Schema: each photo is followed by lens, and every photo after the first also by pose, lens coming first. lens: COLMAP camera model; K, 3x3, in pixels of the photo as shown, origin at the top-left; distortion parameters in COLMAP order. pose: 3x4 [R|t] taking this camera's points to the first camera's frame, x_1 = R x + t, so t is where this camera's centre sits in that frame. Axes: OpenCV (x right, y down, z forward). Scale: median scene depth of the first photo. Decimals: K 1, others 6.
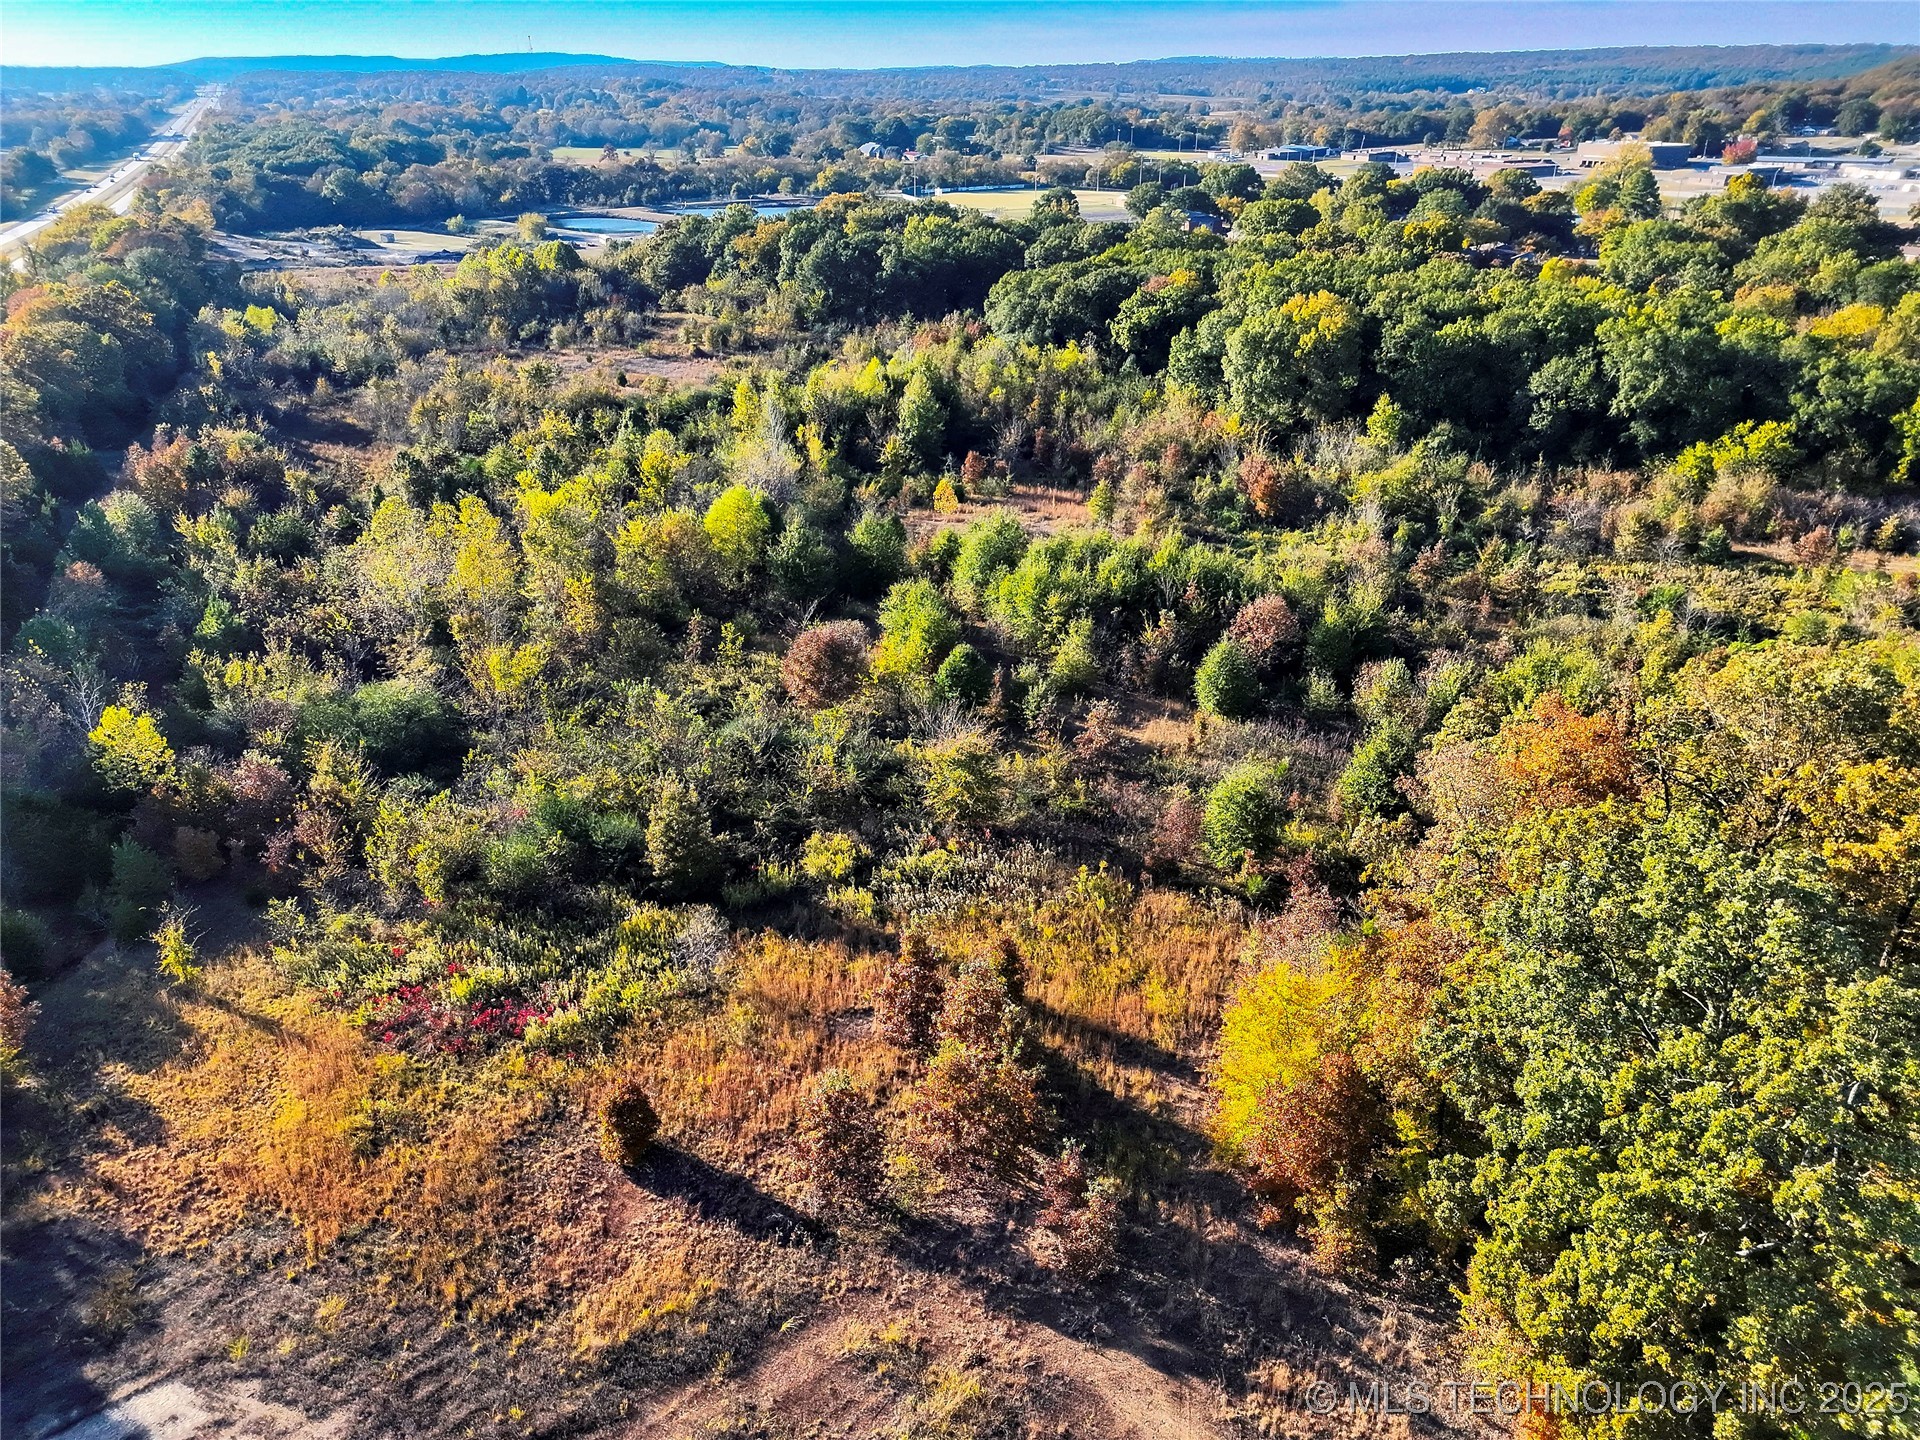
lens RADIAL K [[1328.6, 0, 960.0], [0, 1328.6, 720.0], [0, 0, 1]] dist [0.005731, -0.002142]
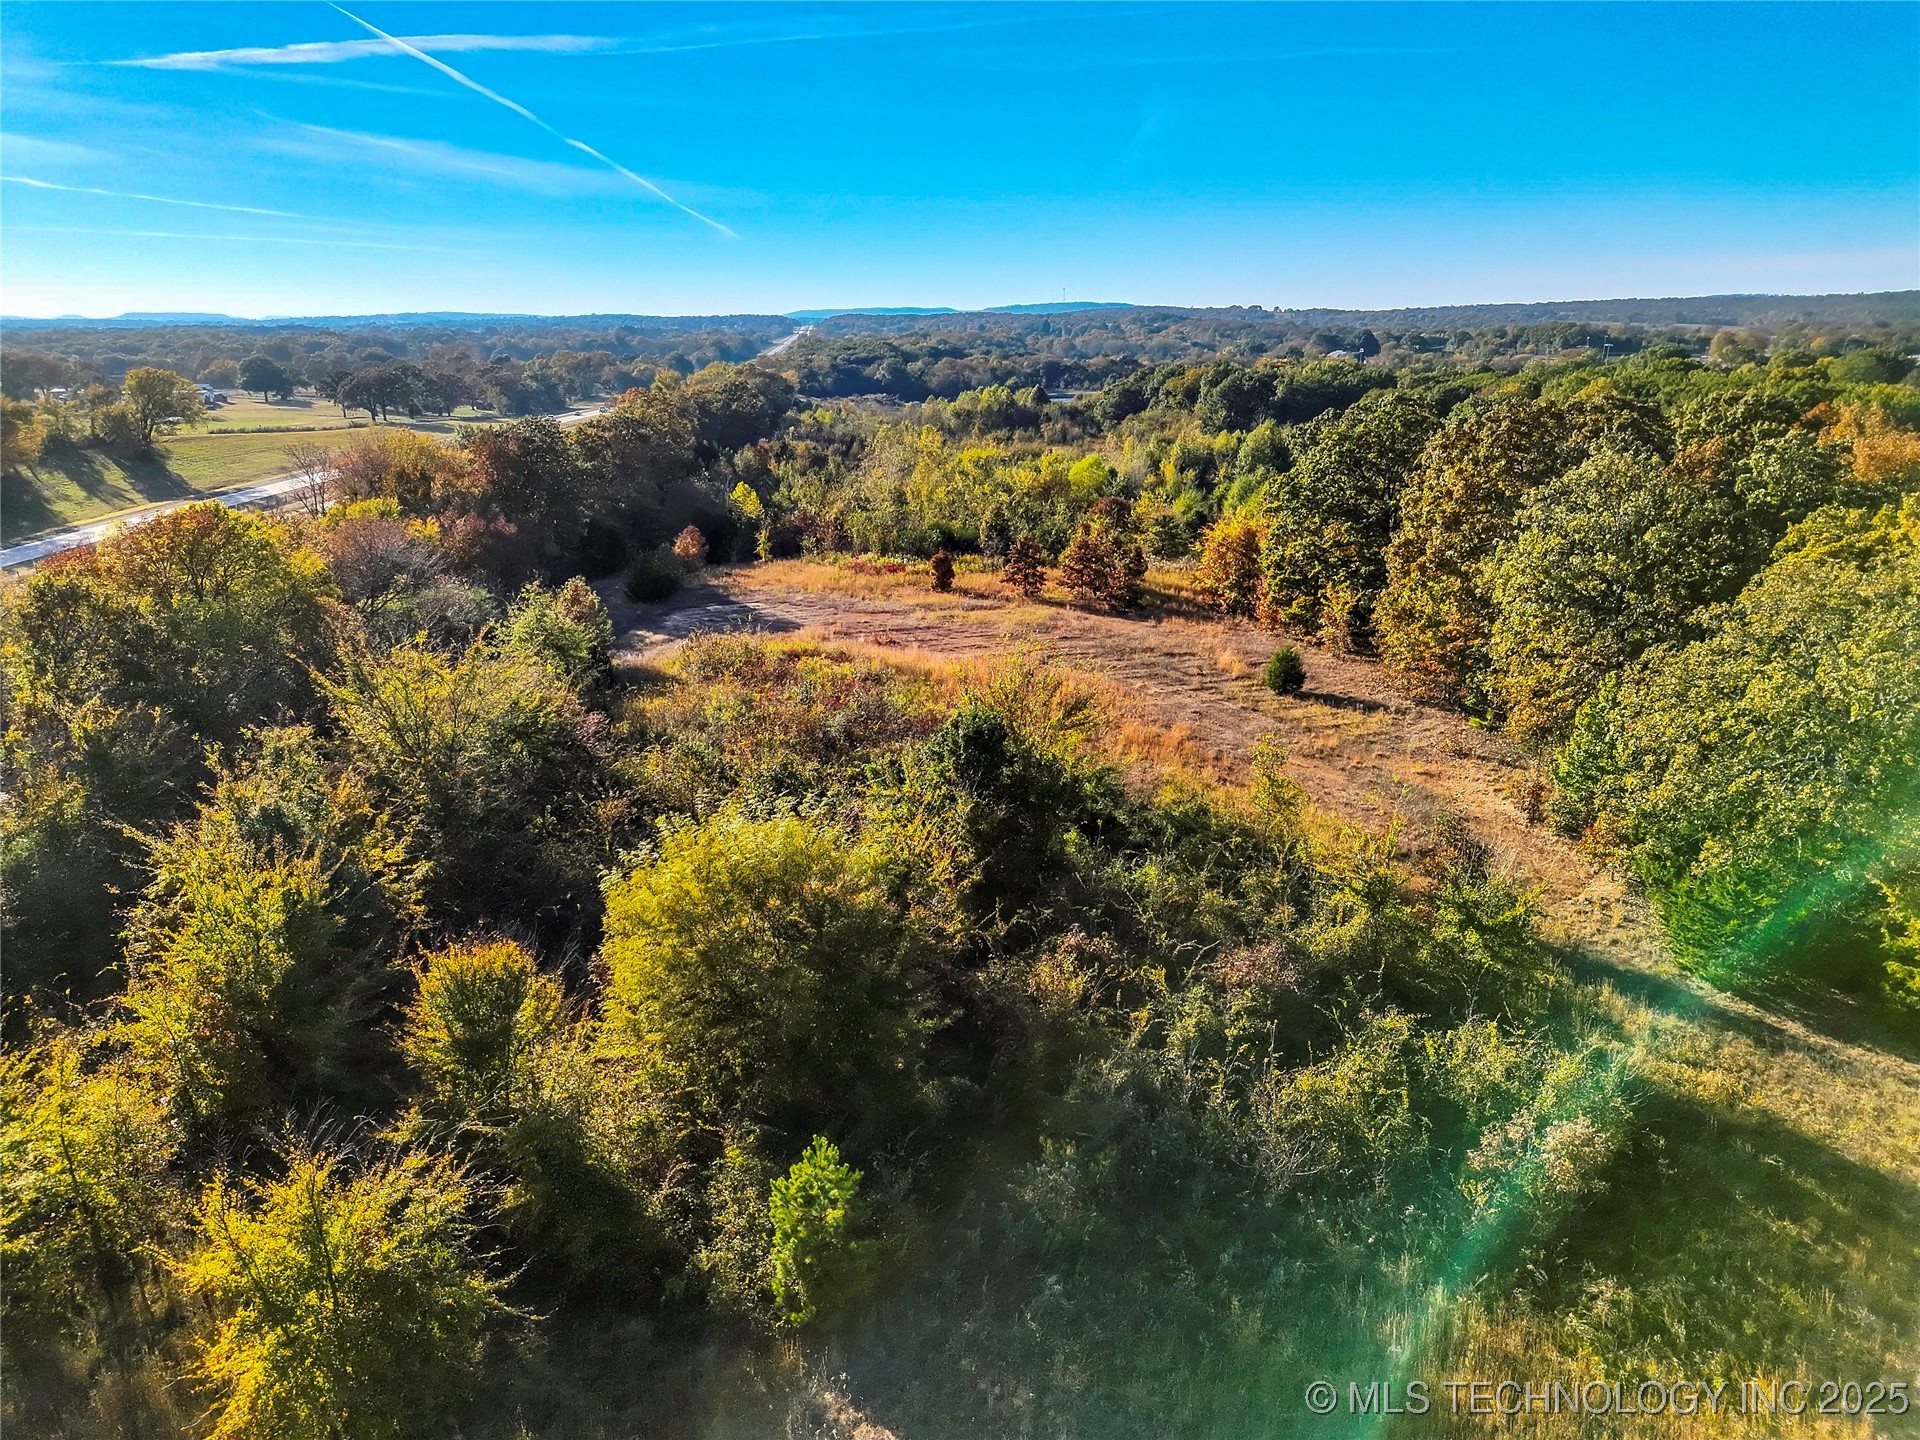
lens RADIAL K [[1328.6, 0, 960.0], [0, 1328.6, 720.0], [0, 0, 1]] dist [0.005731, -0.002142]
pose [[0.936647, 0.085317, -0.339727, 0.068331], [-0.138905, 0.980833, -0.136648, 0.102771], [0.321557, 0.175180, 0.930545, -0.122260]]
